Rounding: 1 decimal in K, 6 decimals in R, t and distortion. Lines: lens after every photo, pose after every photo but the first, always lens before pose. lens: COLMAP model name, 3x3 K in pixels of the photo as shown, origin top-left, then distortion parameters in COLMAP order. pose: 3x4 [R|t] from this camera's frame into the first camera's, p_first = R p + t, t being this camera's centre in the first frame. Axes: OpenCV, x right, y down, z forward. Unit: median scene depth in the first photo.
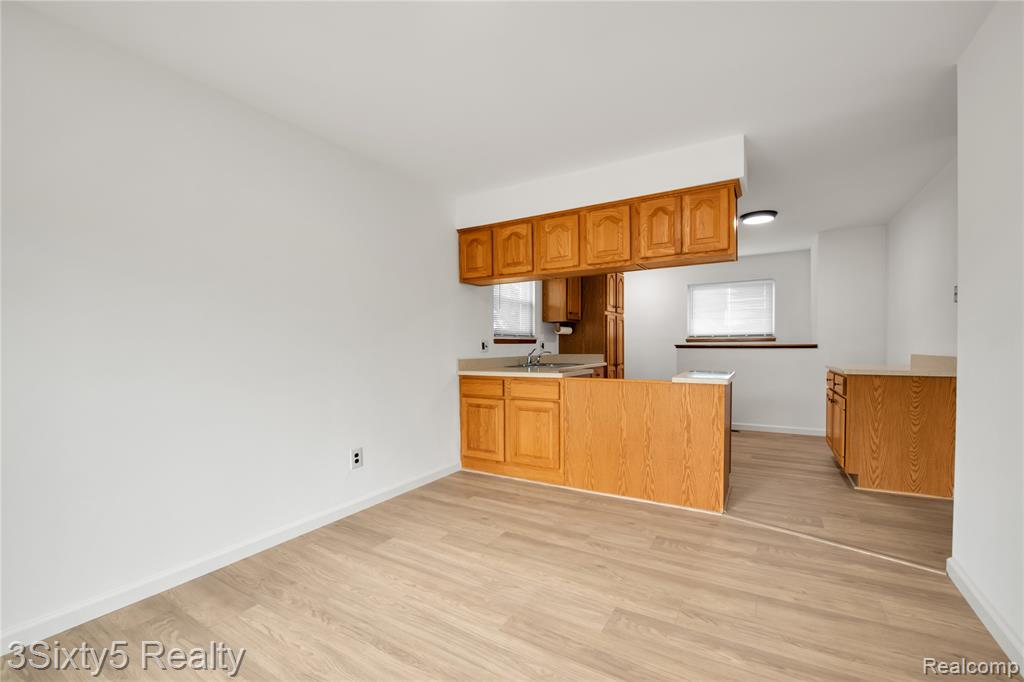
lens RADIAL K [[427.8, 0, 508.6], [0, 427.8, 341.6], [0, 0, 1]] dist [-0.000713, -0.000497]
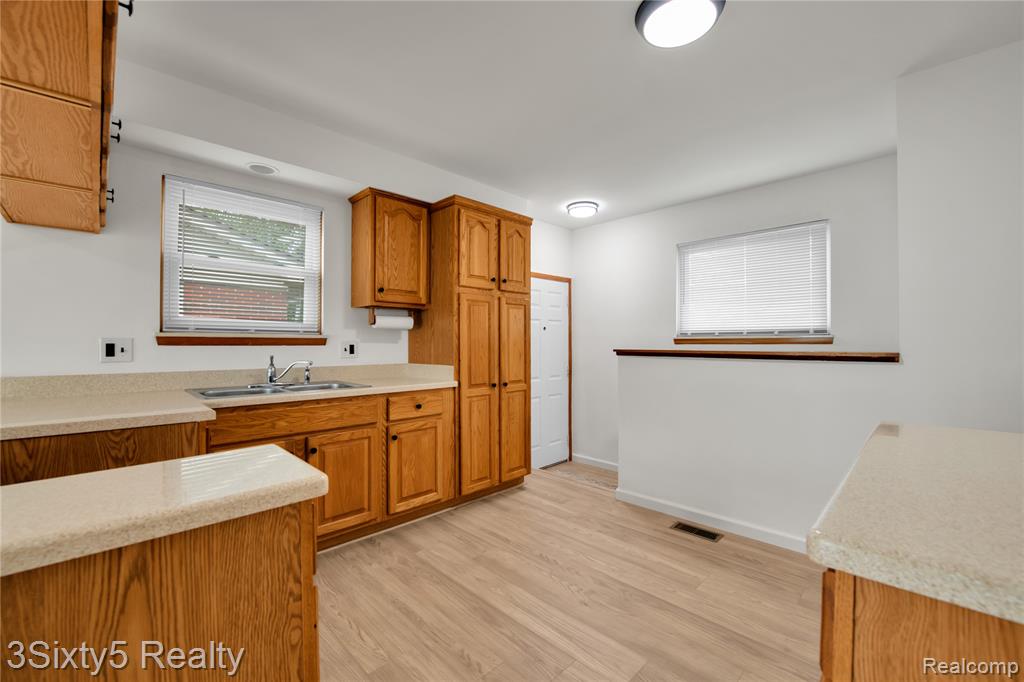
lens RADIAL K [[427.8, 0, 520.4], [0, 427.8, 343.6], [0, 0, 1]] dist [-0.000713, -0.000497]
pose [[0.977067, 0.006379, -0.212835, 0.388523], [-0.005270, 0.999969, 0.005774, -0.001987], [0.212865, -0.004520, 0.977071, 0.451172]]
